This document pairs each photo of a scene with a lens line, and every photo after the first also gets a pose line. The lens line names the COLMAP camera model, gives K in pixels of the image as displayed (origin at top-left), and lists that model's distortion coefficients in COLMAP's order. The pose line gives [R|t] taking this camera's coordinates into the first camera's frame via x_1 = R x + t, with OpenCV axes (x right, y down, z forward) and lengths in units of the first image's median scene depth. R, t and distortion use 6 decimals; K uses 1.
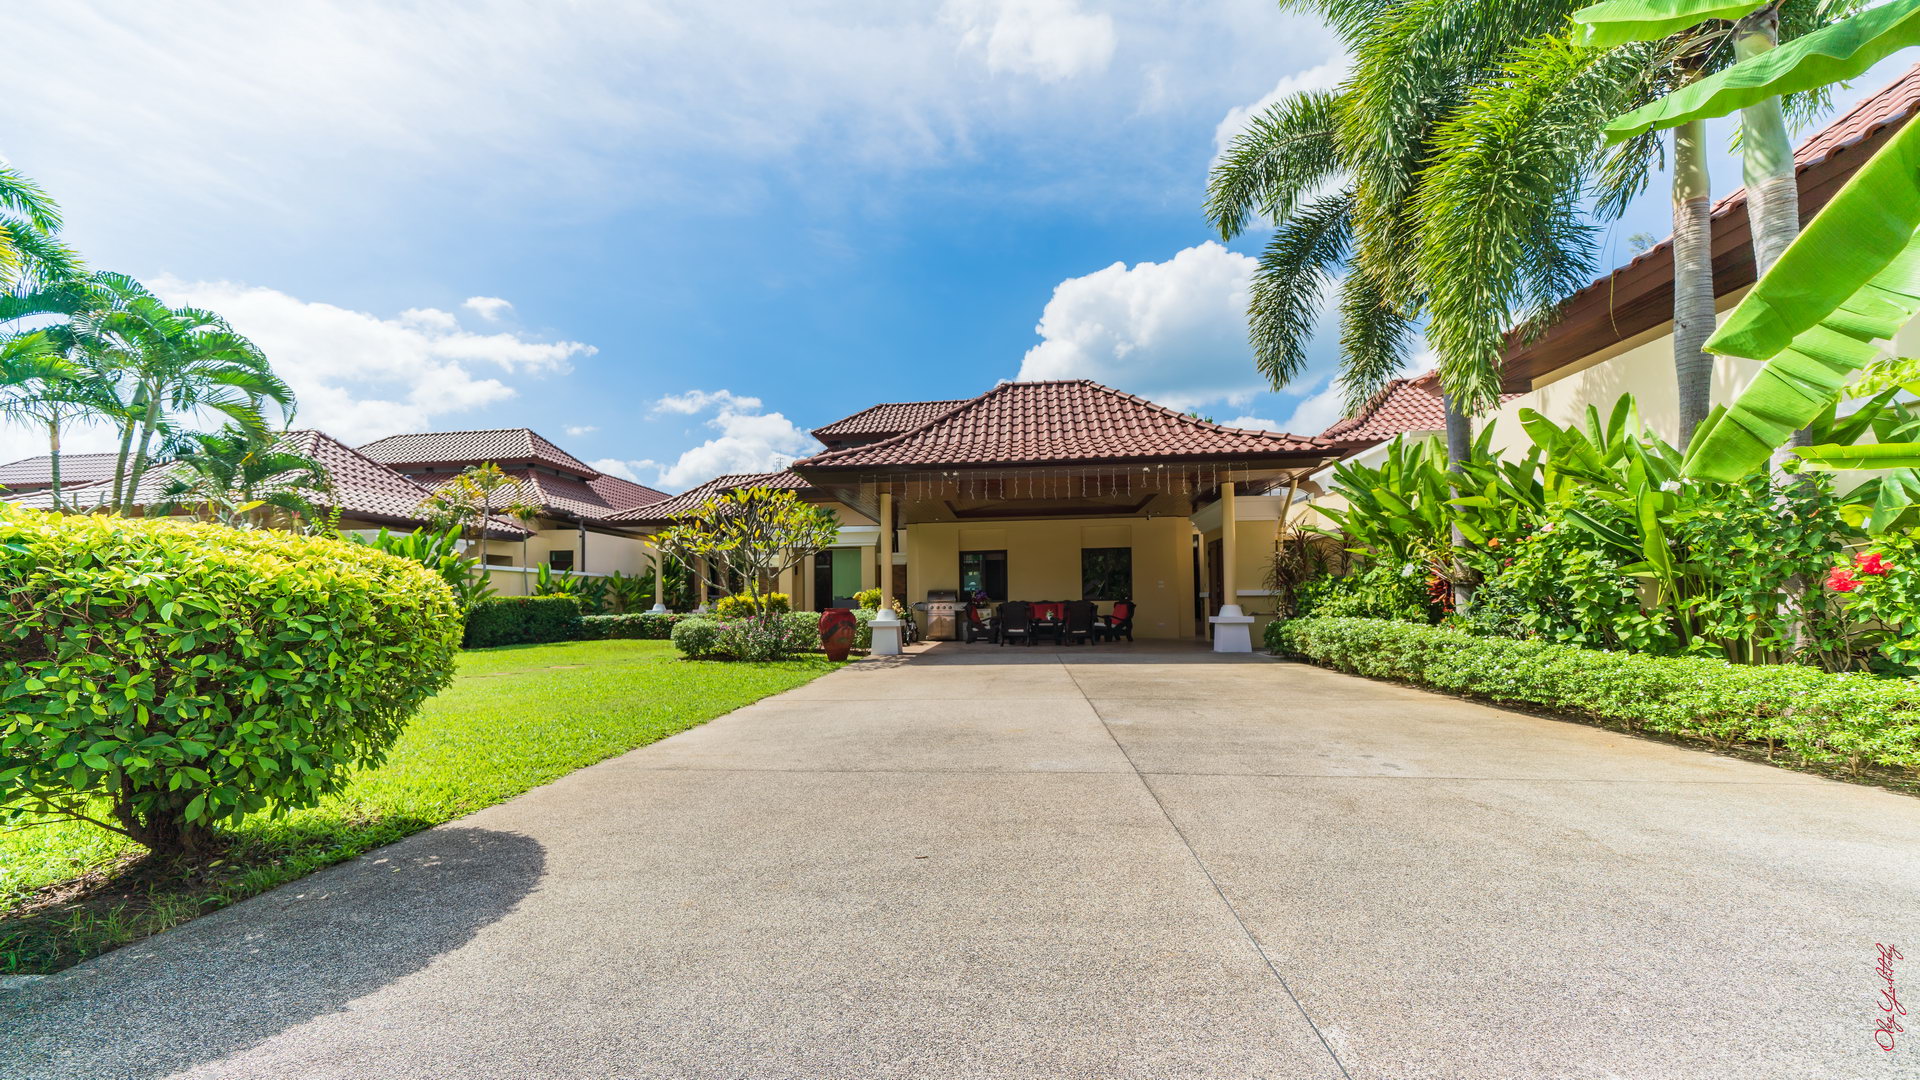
lens RADIAL K [[664.6, 0, 956.1], [0, 664.6, 579.0], [0, 0, 1]] dist [0.002051, 0.000435]
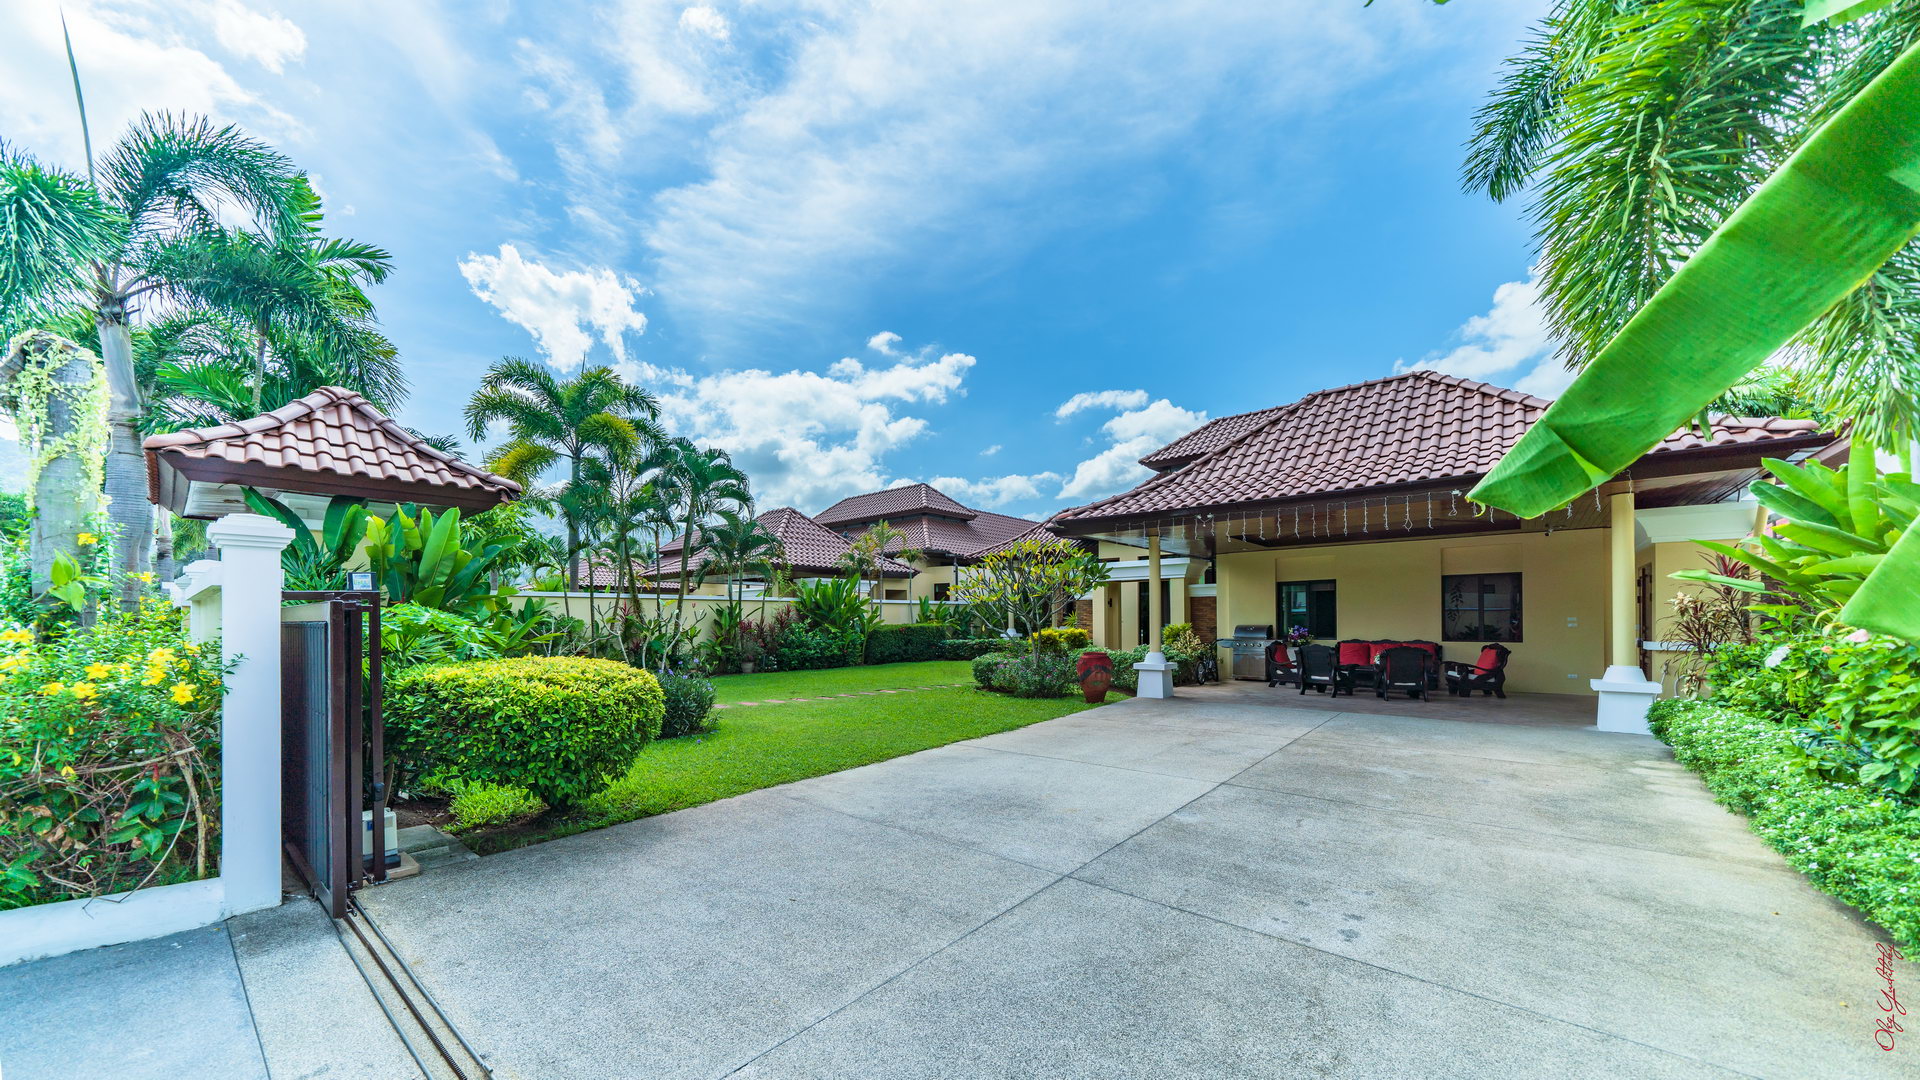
lens RADIAL K [[666.2, 0, 947.7], [0, 666.2, 628.7], [0, 0, 1]] dist [0.000586, 0.000095]
pose [[0.817010, 0.017945, -0.576345, 0.218231], [0.019439, 0.998090, 0.058632, -0.054608], [0.576296, -0.059107, 0.815101, 0.002956]]
